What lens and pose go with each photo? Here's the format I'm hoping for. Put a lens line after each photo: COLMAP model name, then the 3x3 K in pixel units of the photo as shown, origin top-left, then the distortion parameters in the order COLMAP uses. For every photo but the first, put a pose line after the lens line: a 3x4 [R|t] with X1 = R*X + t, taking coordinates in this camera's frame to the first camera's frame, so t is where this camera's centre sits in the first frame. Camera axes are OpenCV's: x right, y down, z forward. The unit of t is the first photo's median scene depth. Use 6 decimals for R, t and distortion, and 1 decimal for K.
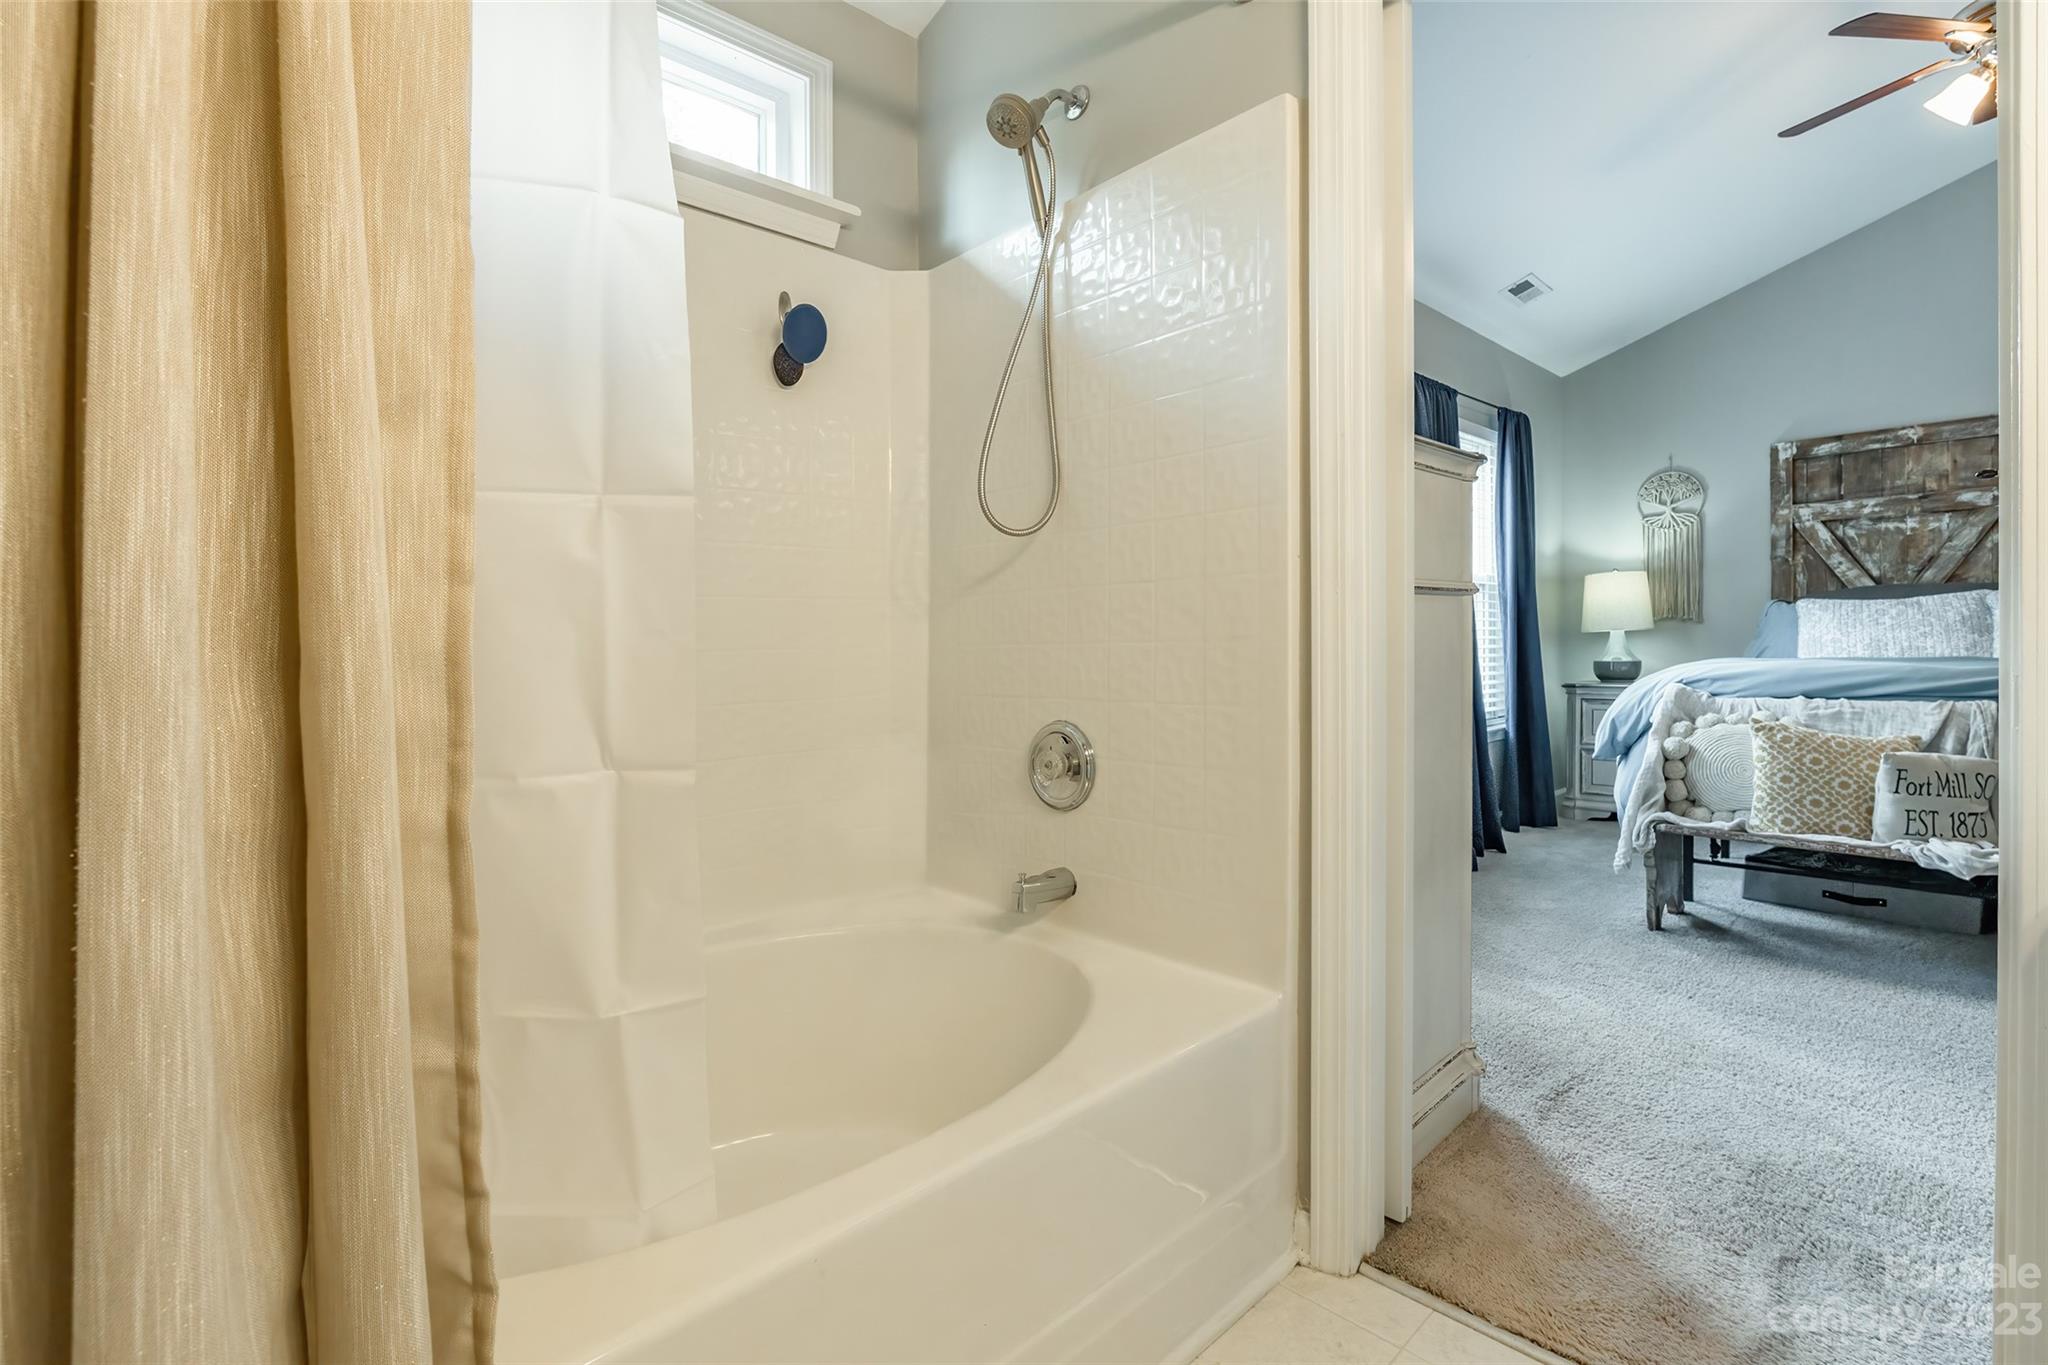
lens RADIAL K [[949.4, 0, 1020.7], [0, 949.4, 636.5], [0, 0, 1]] dist [-0.004622, -0.000519]
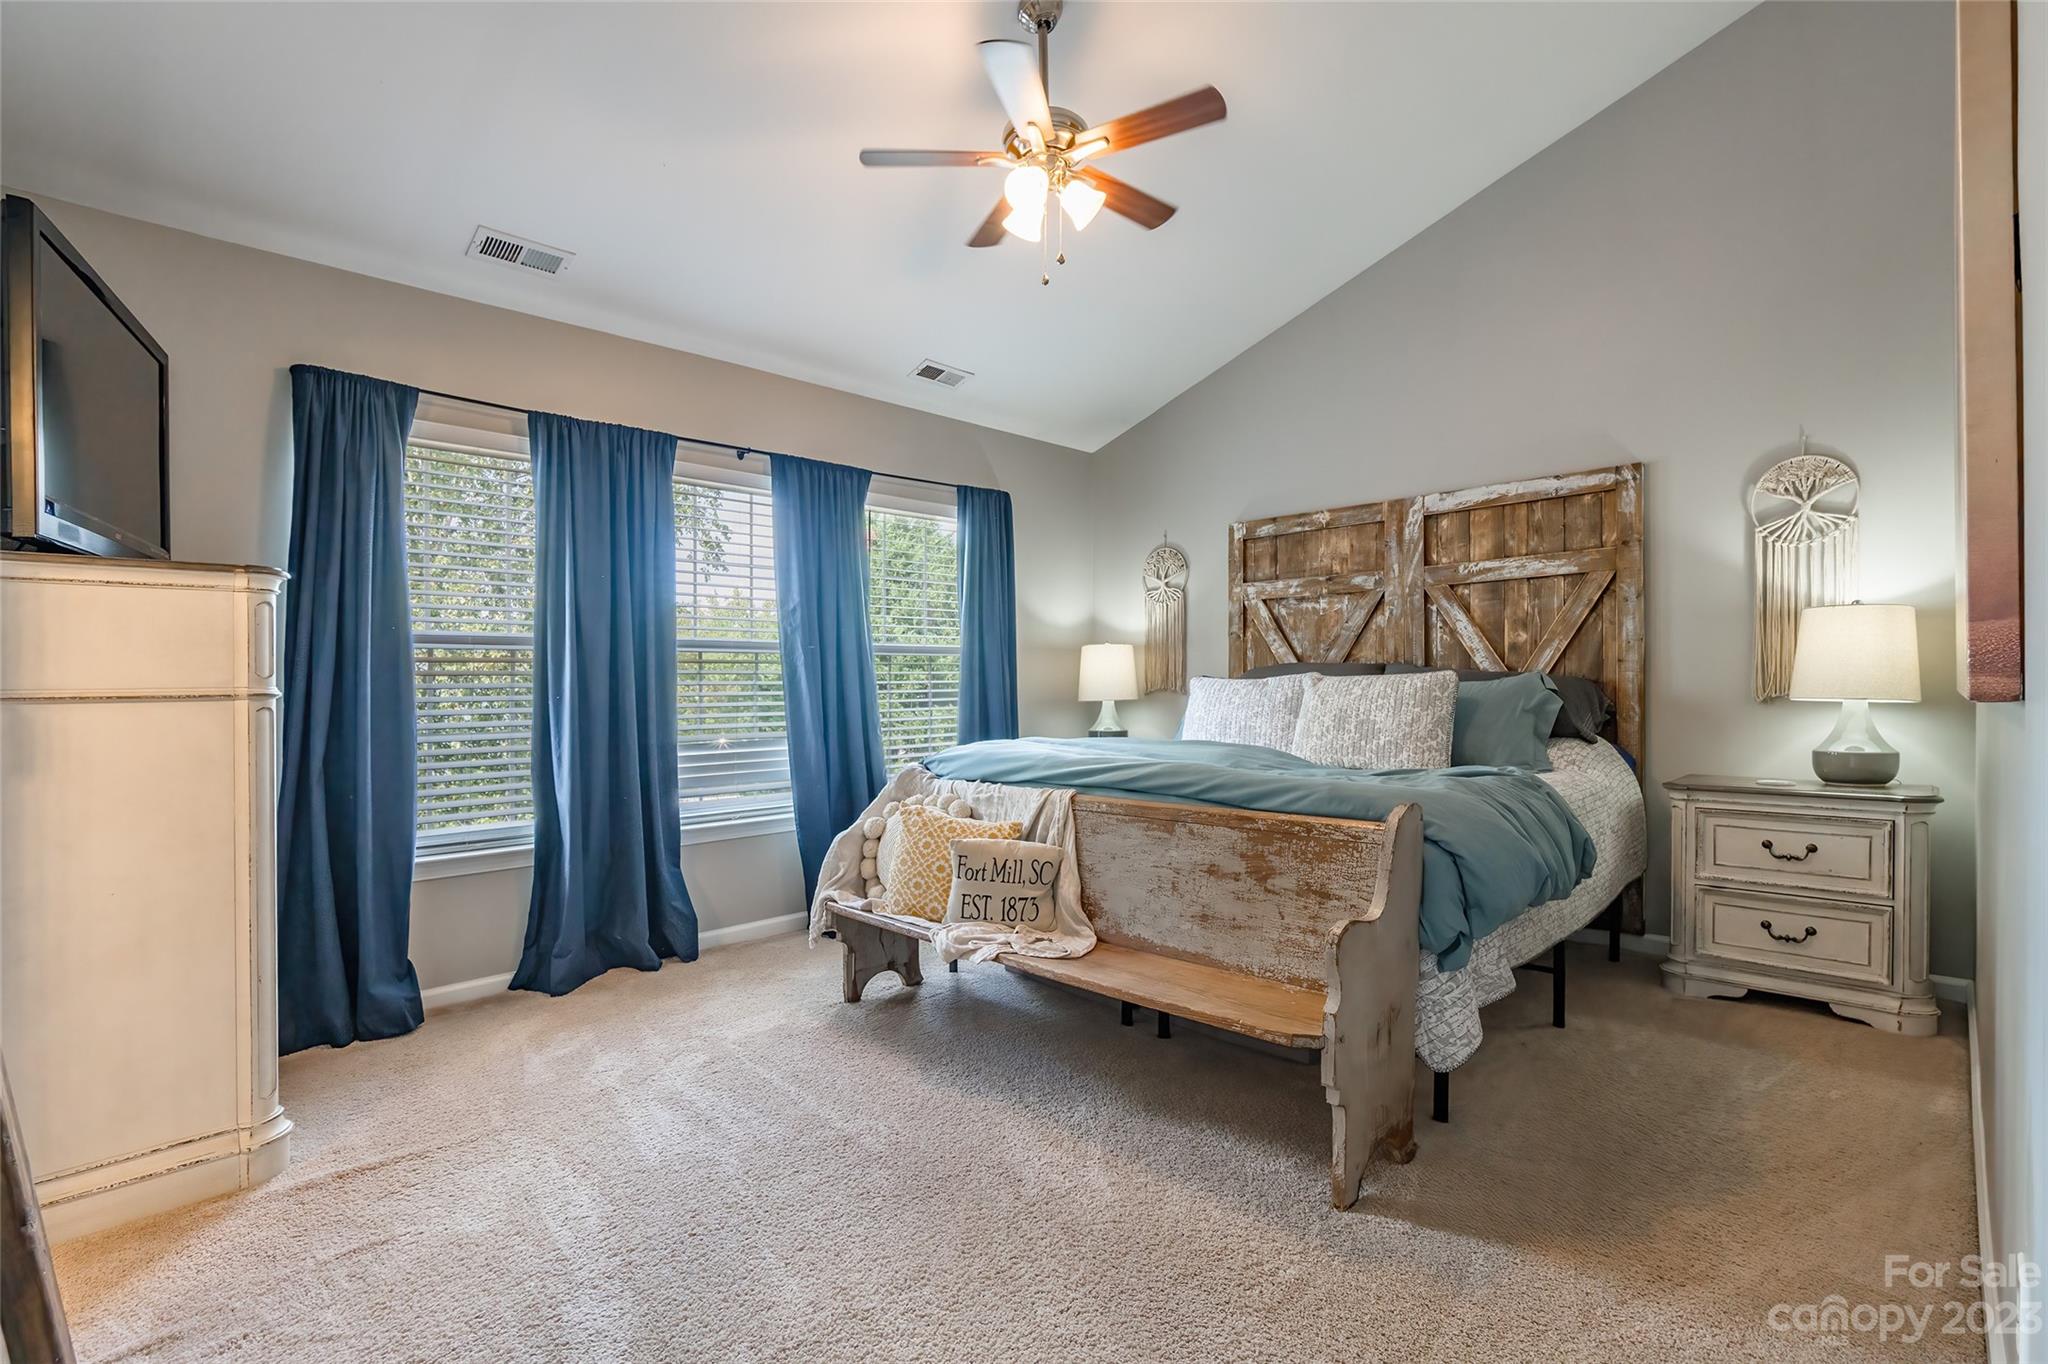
lens RADIAL K [[945.1, 0, 1024.0], [0, 945.1, 682.0], [0, 0, 1]] dist [-0.000676, -0.000026]
pose [[0.999623, 0.010096, 0.025546, 0.569733], [-0.010204, 0.999940, 0.004071, -0.033926], [-0.025504, -0.004330, 0.999665, -0.031135]]
